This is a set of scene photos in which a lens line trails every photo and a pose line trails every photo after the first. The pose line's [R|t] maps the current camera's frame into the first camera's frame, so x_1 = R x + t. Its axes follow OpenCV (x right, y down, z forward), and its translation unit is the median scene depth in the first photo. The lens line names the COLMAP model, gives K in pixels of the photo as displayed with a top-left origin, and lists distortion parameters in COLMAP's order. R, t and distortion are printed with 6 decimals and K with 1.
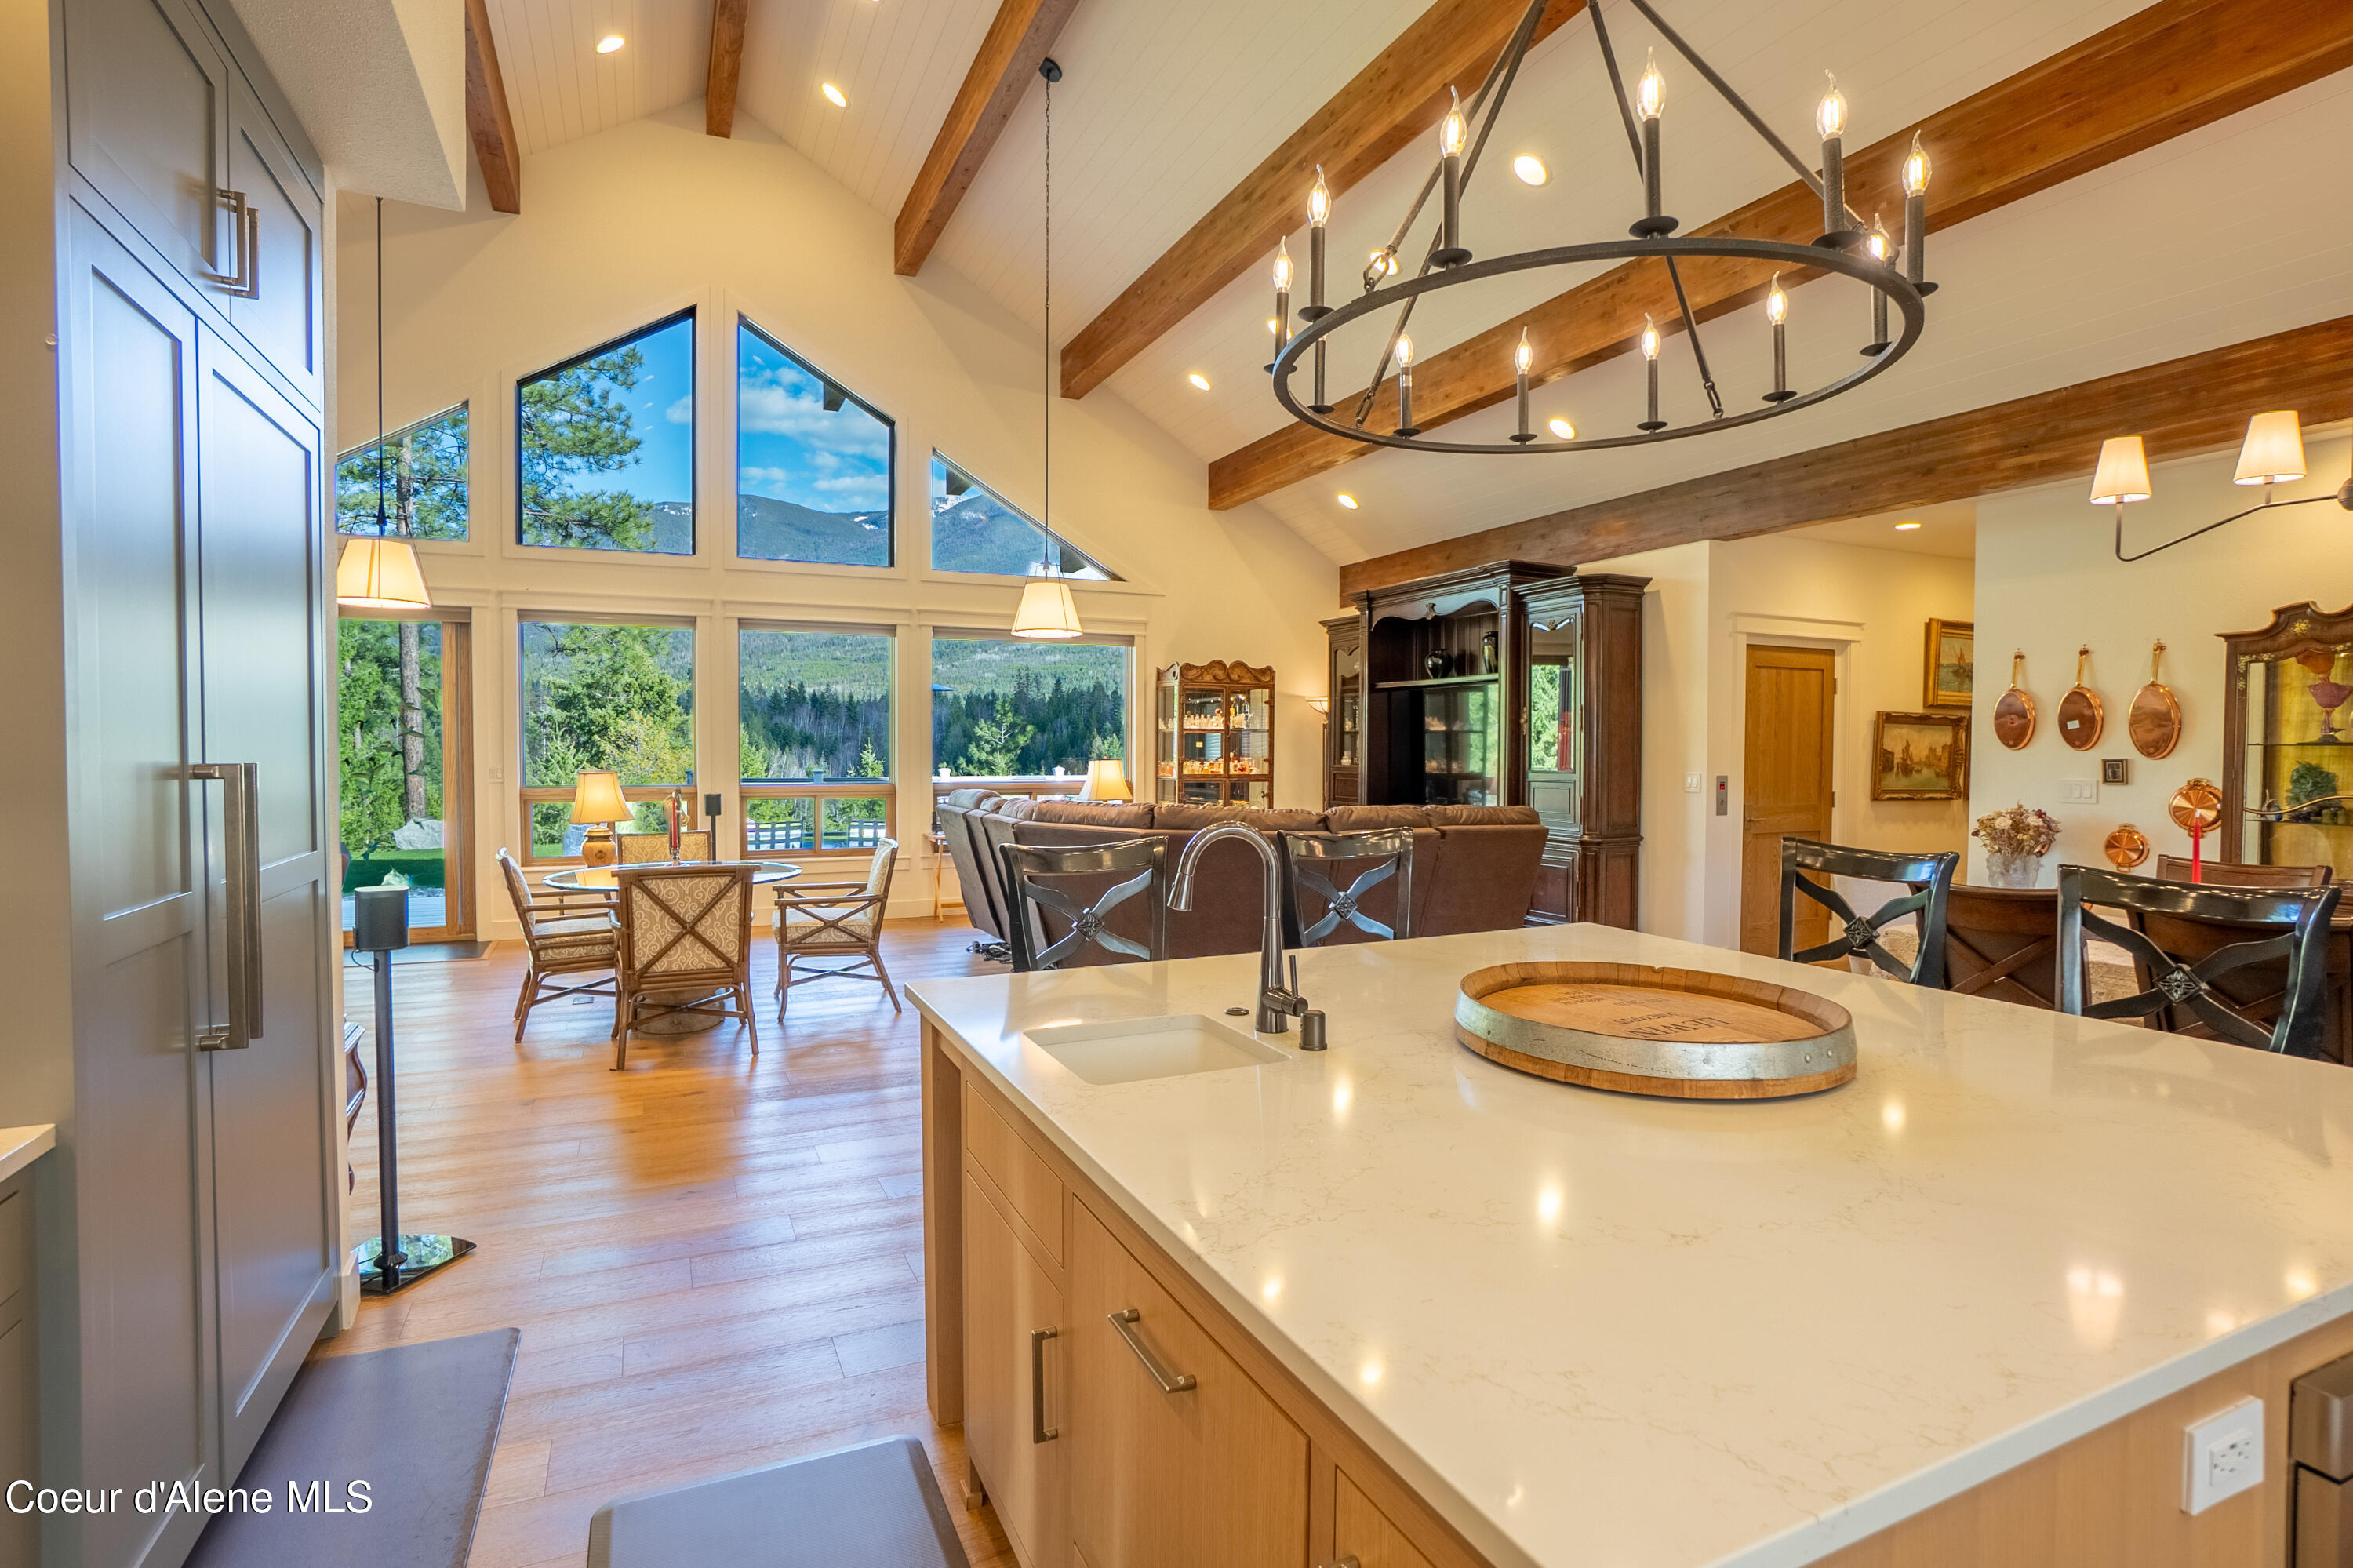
lens RADIAL K [[1166.7, 0, 1190.5], [0, 1166.7, 783.0], [0, 0, 1]] dist [-0.020979, 0.003401]
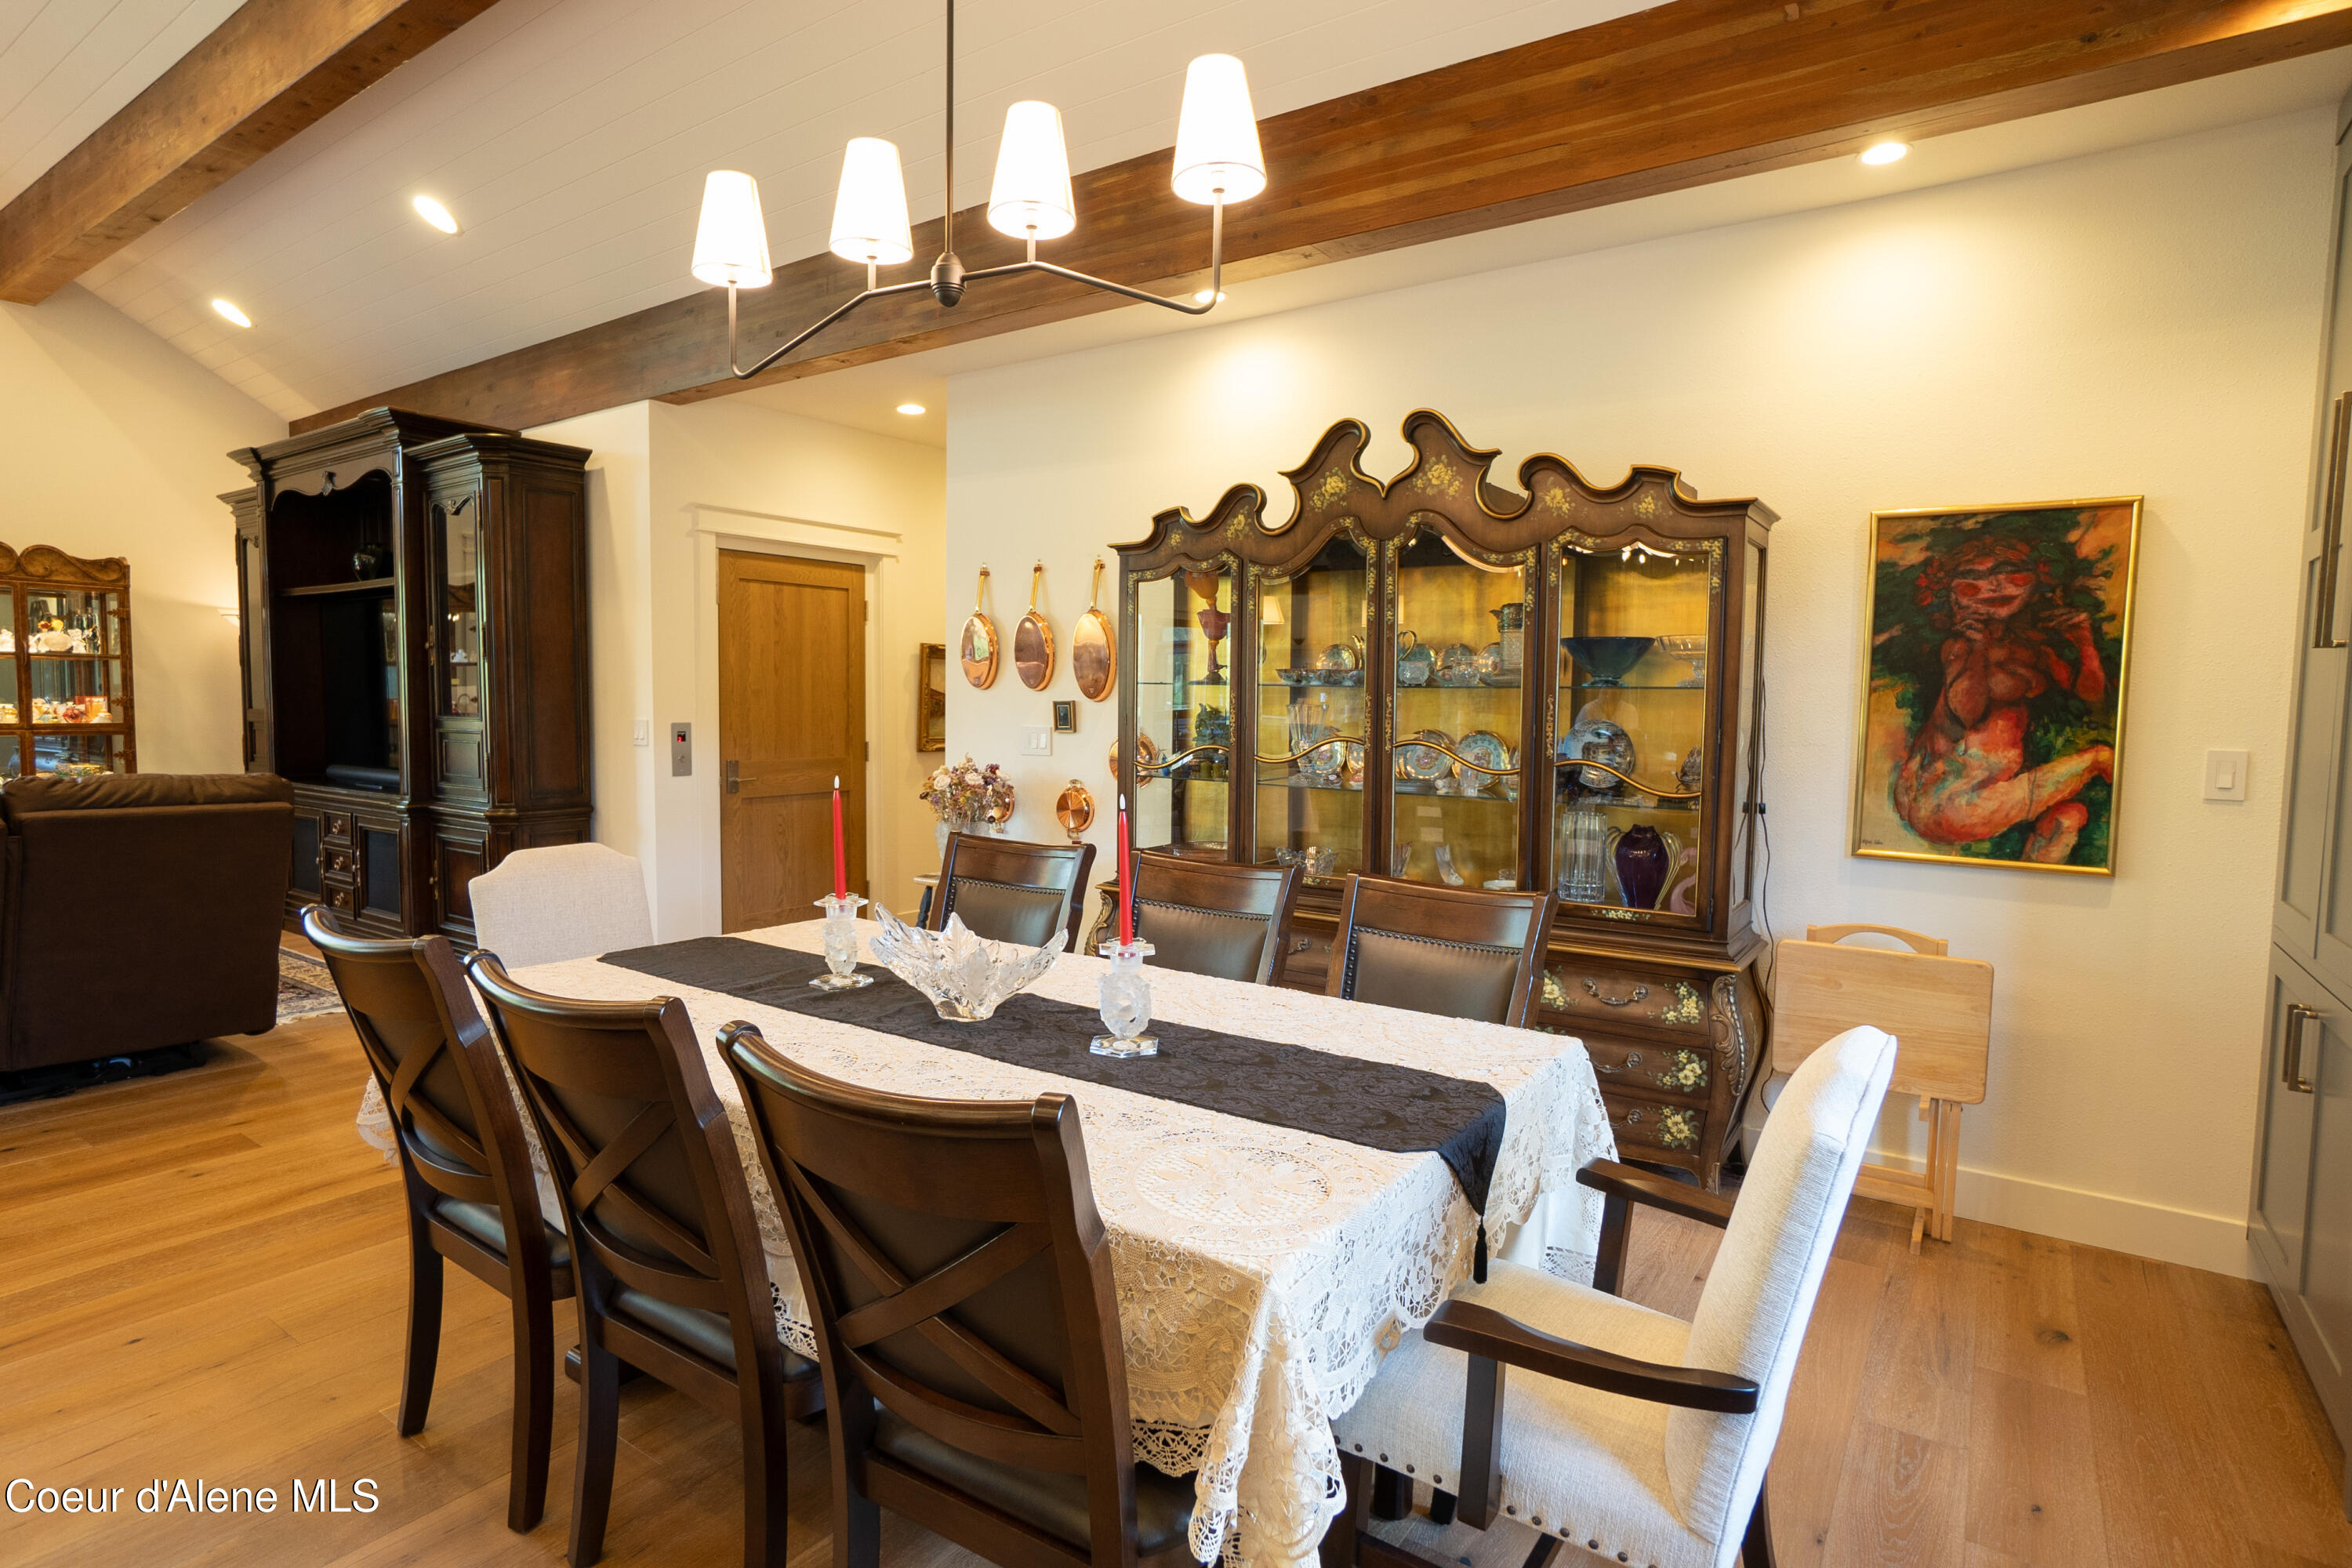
lens RADIAL K [[1251.7, 0, 1172.6], [0, 1251.7, 783.9], [0, 0, 1]] dist [-0.005086, -0.000333]
pose [[0.877736, -0.027033, 0.478381, 0.341460], [0.005903, 0.998941, 0.045619, -0.001879], [-0.479107, -0.037218, 0.876967, 0.138643]]
